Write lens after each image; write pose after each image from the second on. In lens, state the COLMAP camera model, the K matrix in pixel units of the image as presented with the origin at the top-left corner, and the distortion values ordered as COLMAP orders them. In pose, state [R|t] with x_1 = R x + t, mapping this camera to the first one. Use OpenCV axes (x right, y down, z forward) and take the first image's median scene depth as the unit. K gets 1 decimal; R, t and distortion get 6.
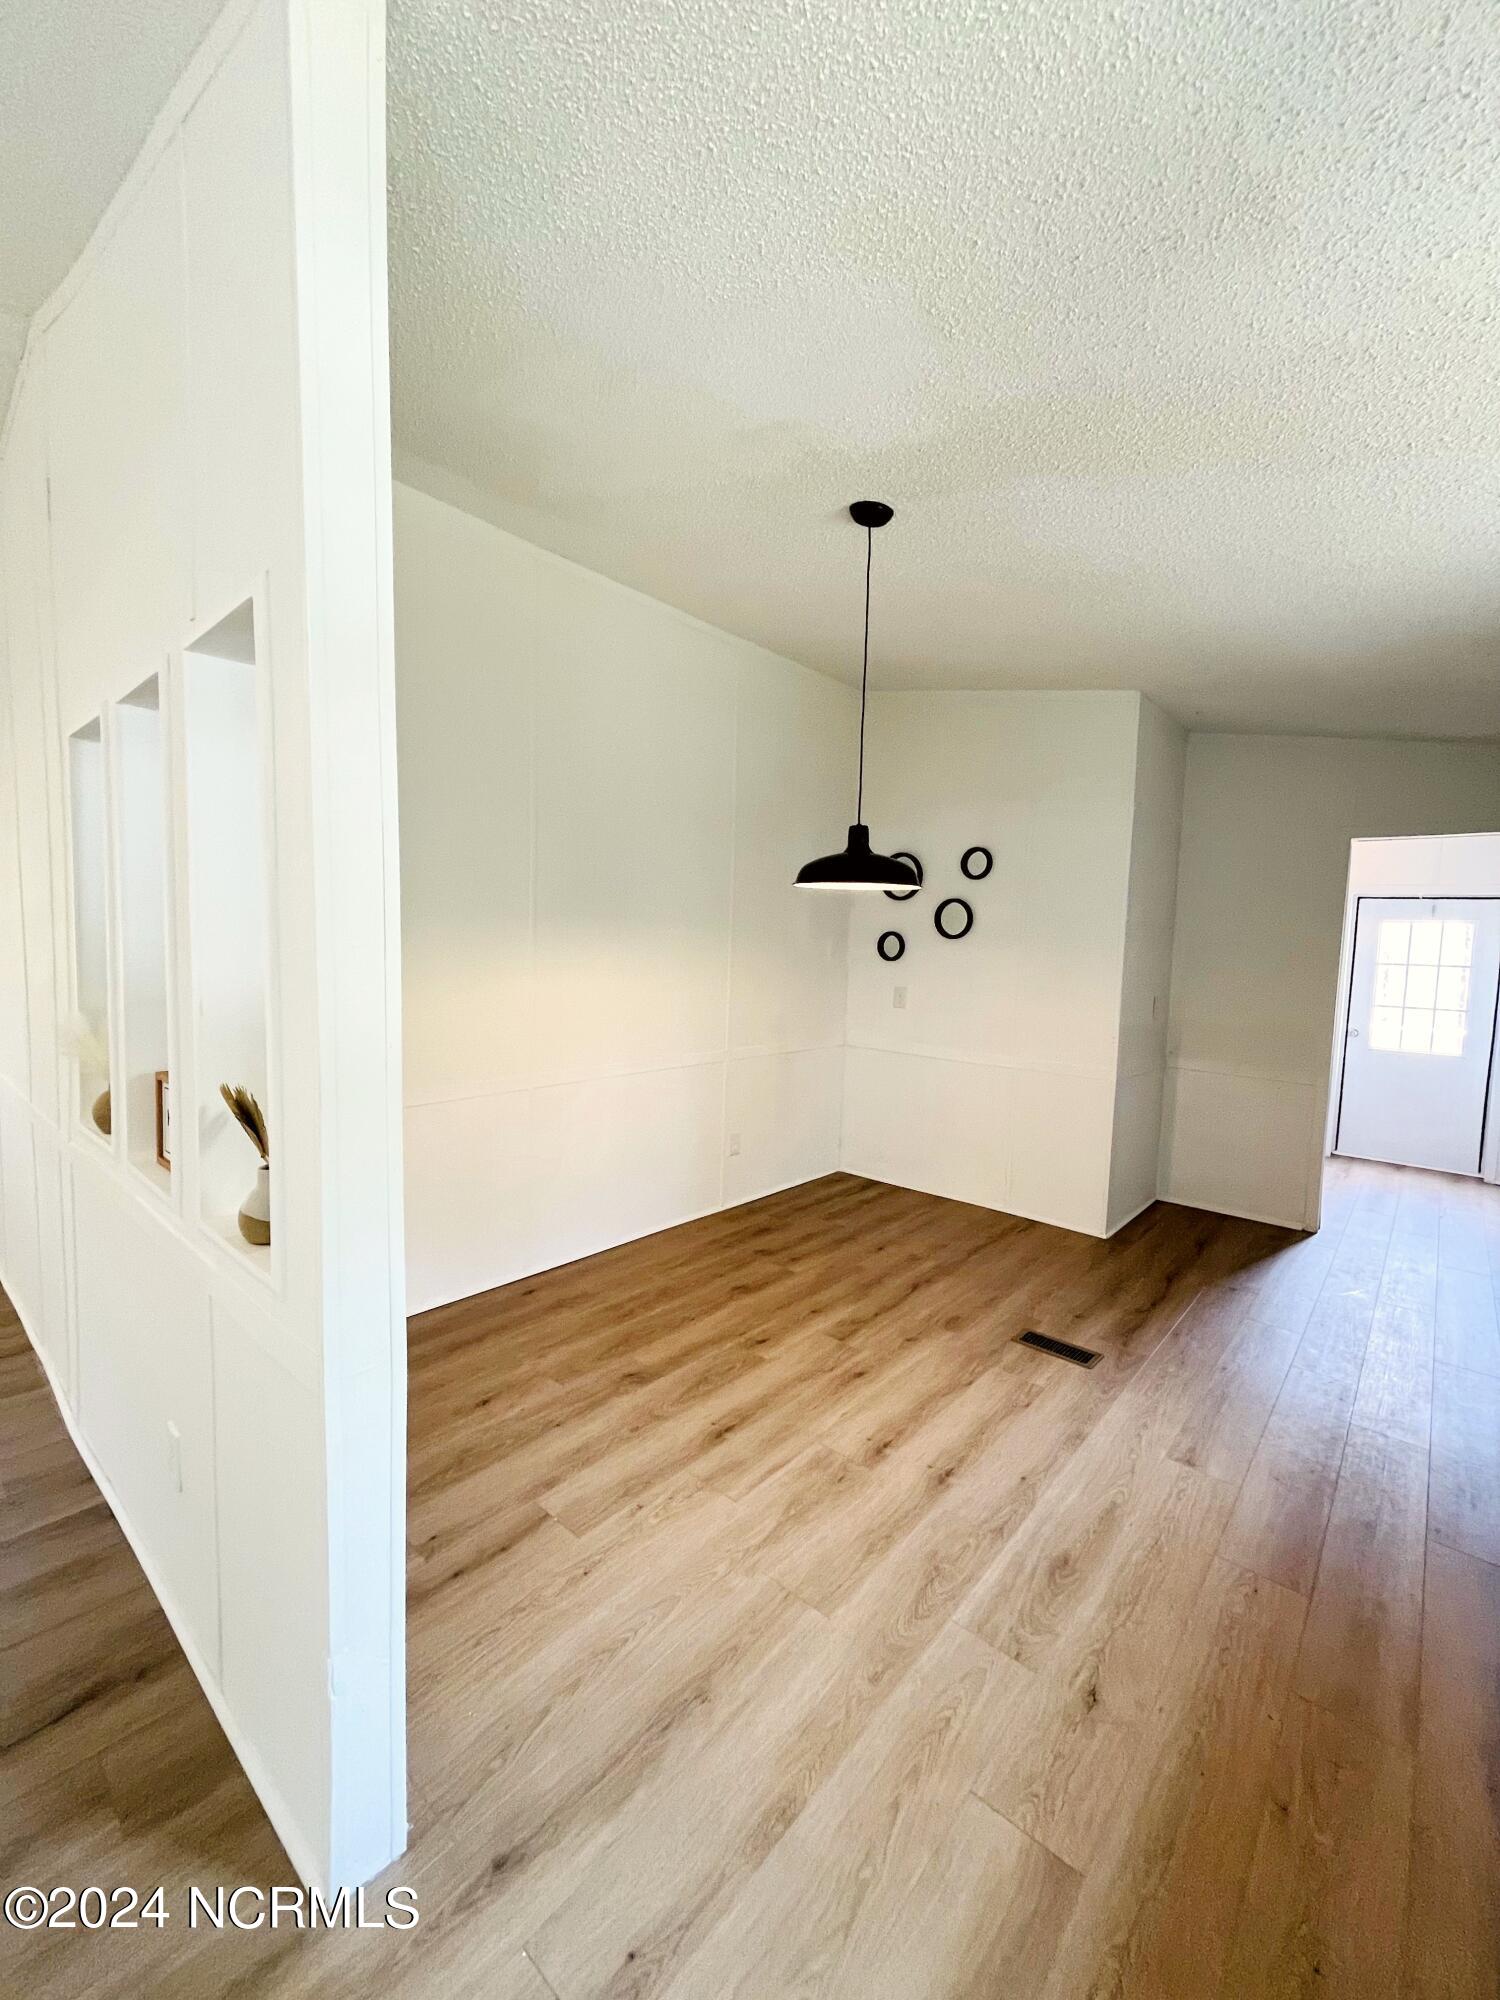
lens RADIAL K [[809.7, 0, 754.4], [0, 809.7, 993.2], [0, 0, 1]] dist [-0.002538, 0.000157]
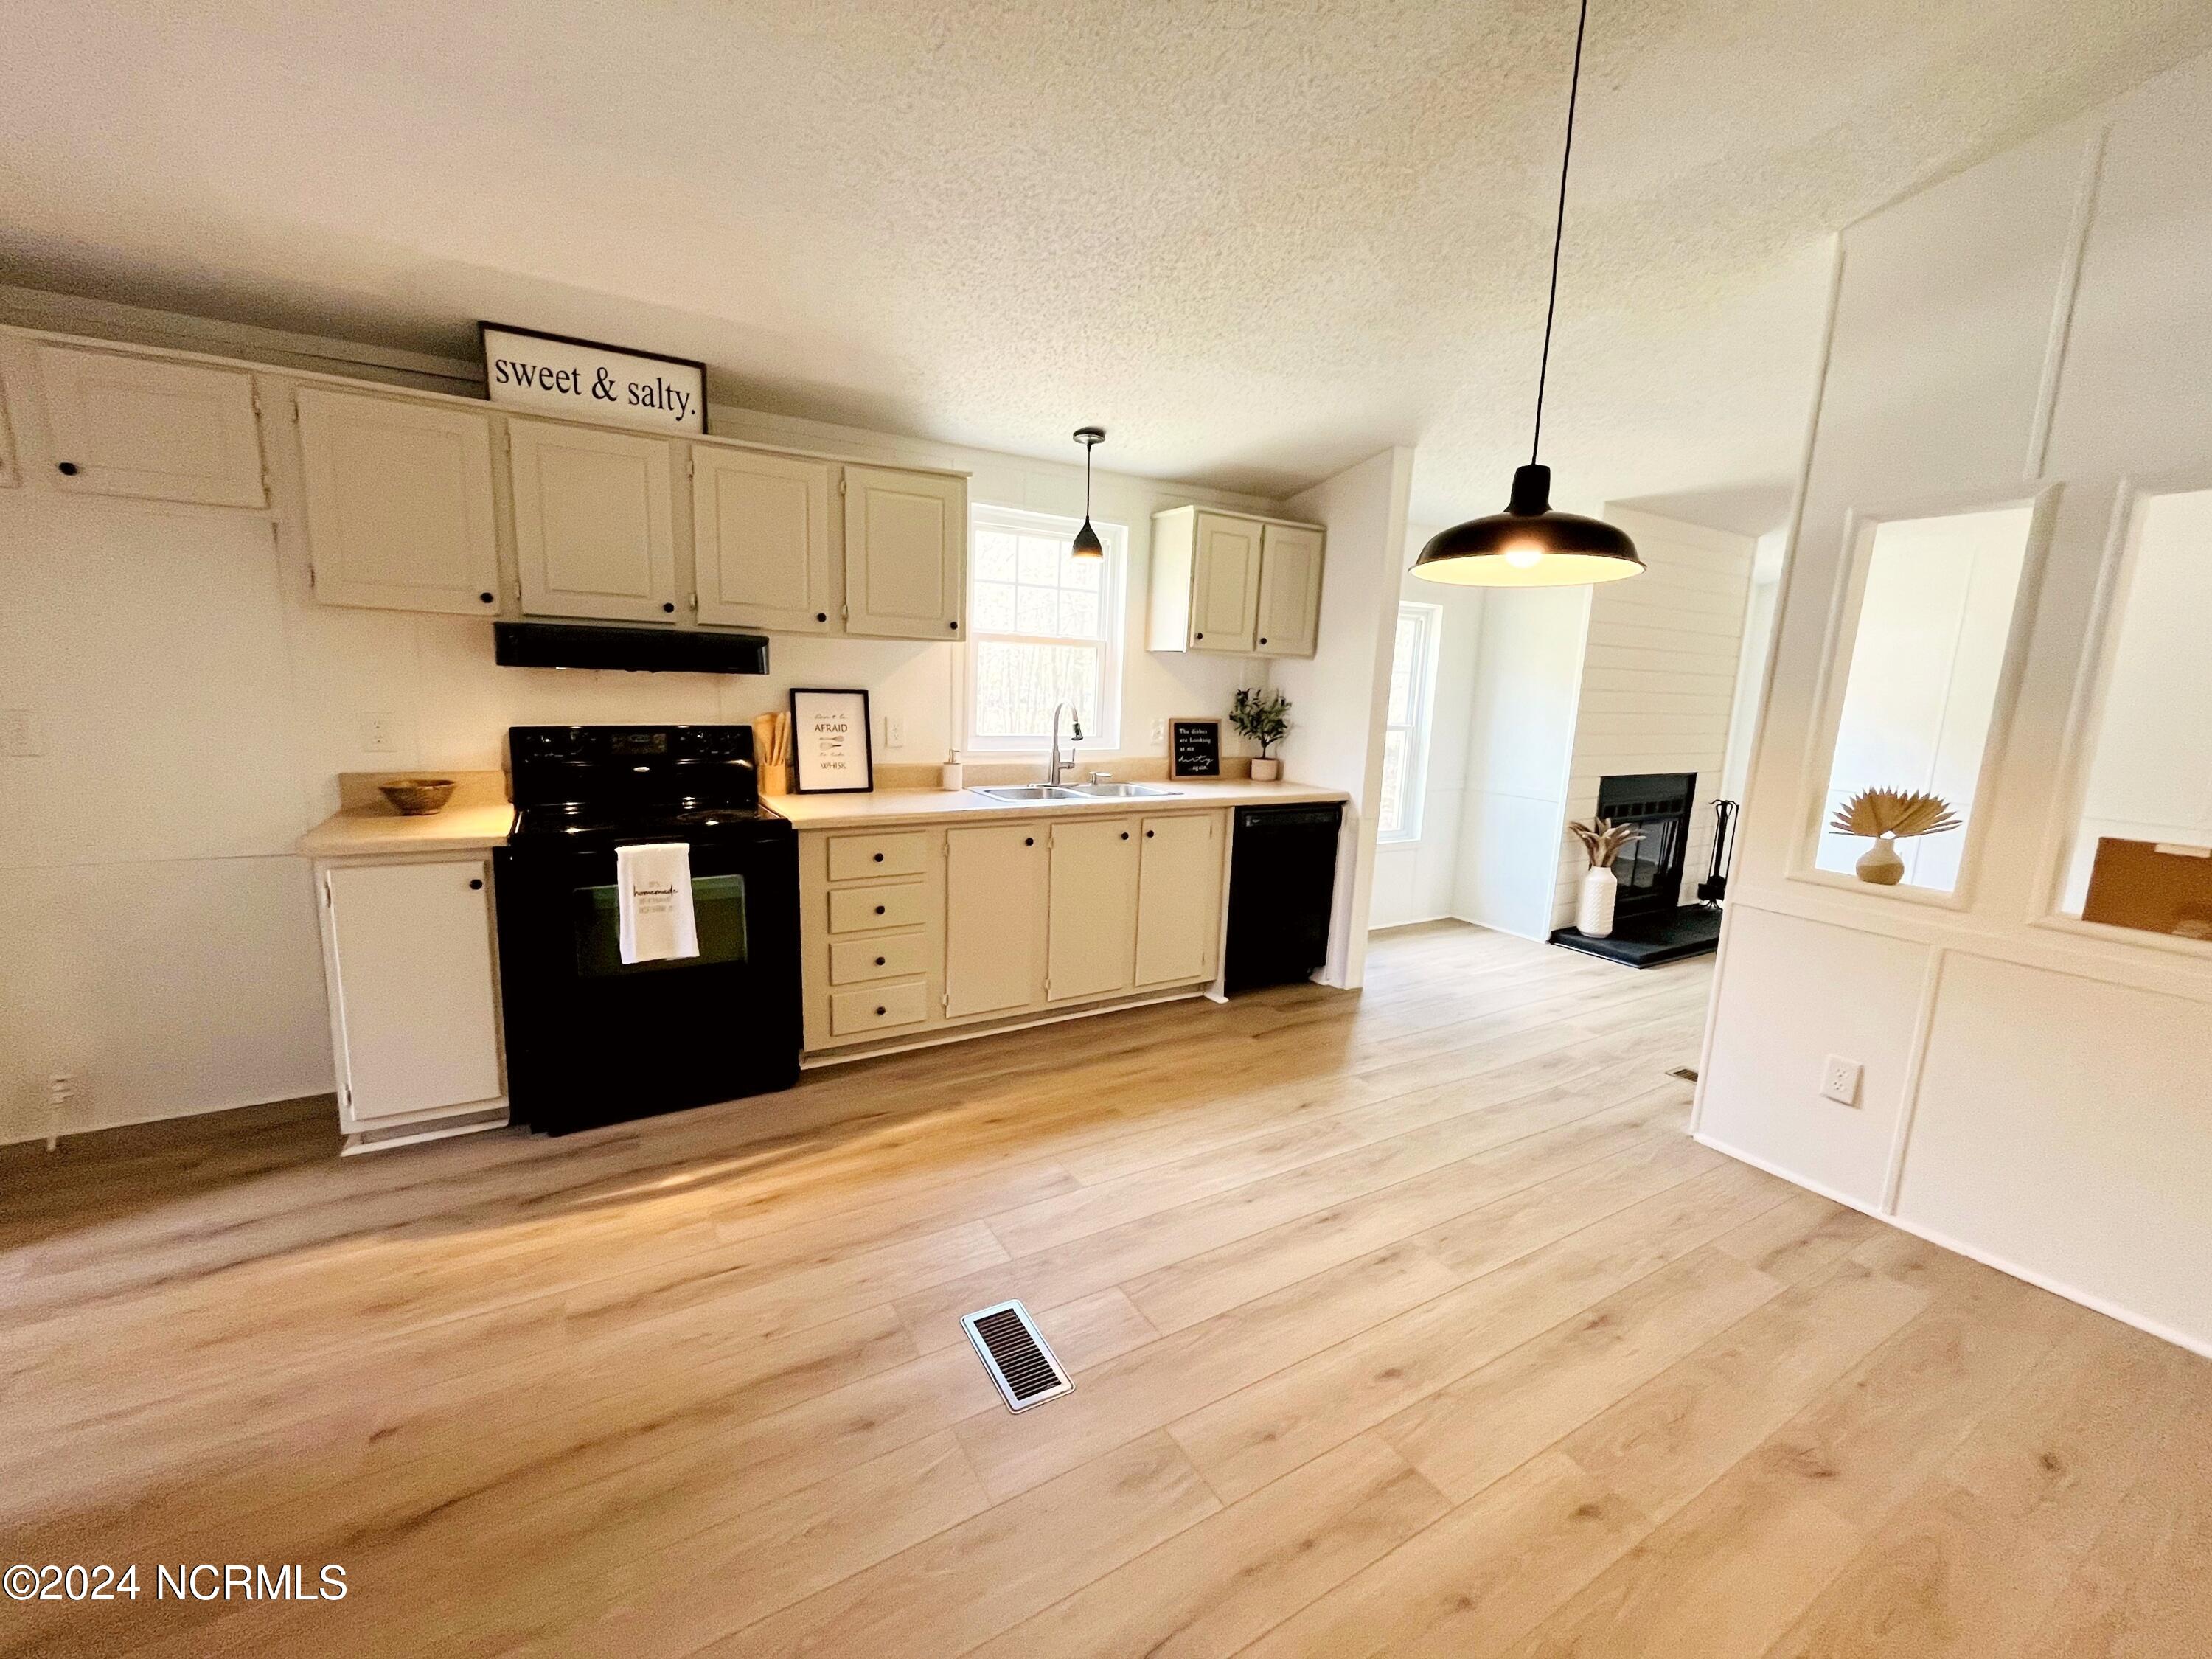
lens RADIAL K [[905.0, 0, 1096.4], [0, 905.0, 829.0], [0, 0, 1]] dist [-0.000199, -0.000443]
pose [[-0.943332, -0.118500, 0.309972, 0.169163], [-0.044451, 0.970774, 0.235841, -0.080210], [-0.328860, 0.208698, -0.921030, 1.547403]]
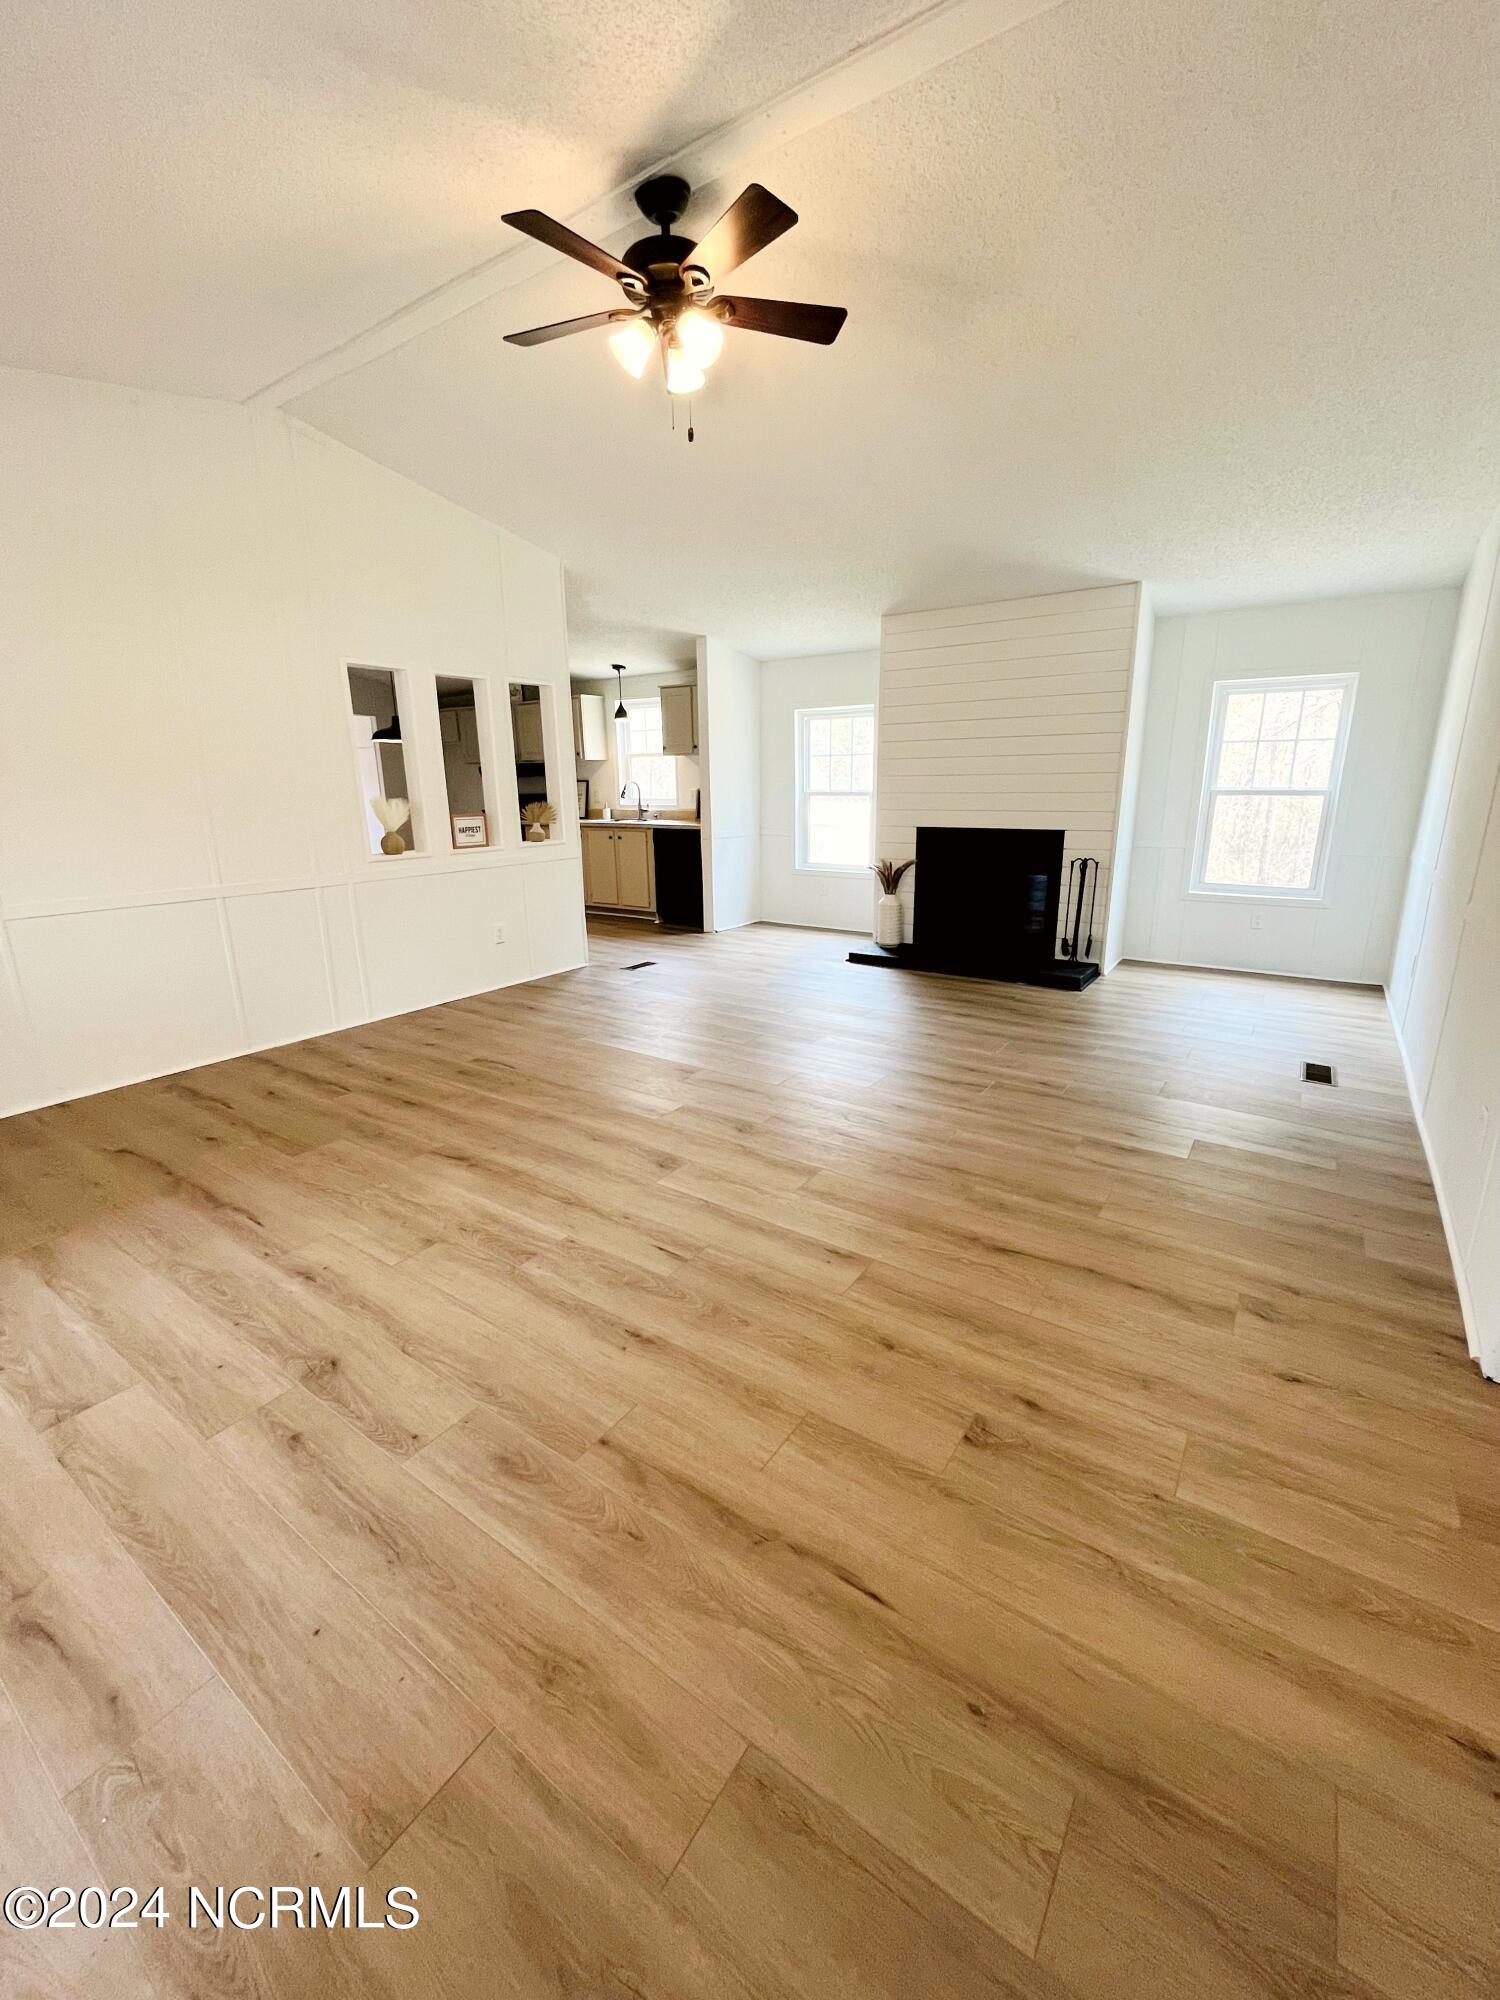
lens RADIAL K [[809.7, 0, 754.4], [0, 809.7, 993.2], [0, 0, 1]] dist [-0.002538, 0.000157]
pose [[-0.105823, -0.281765, 0.953630, -2.267982], [0.072503, 0.954276, 0.290002, -0.029297], [-0.991738, 0.099830, -0.080556, 0.171883]]
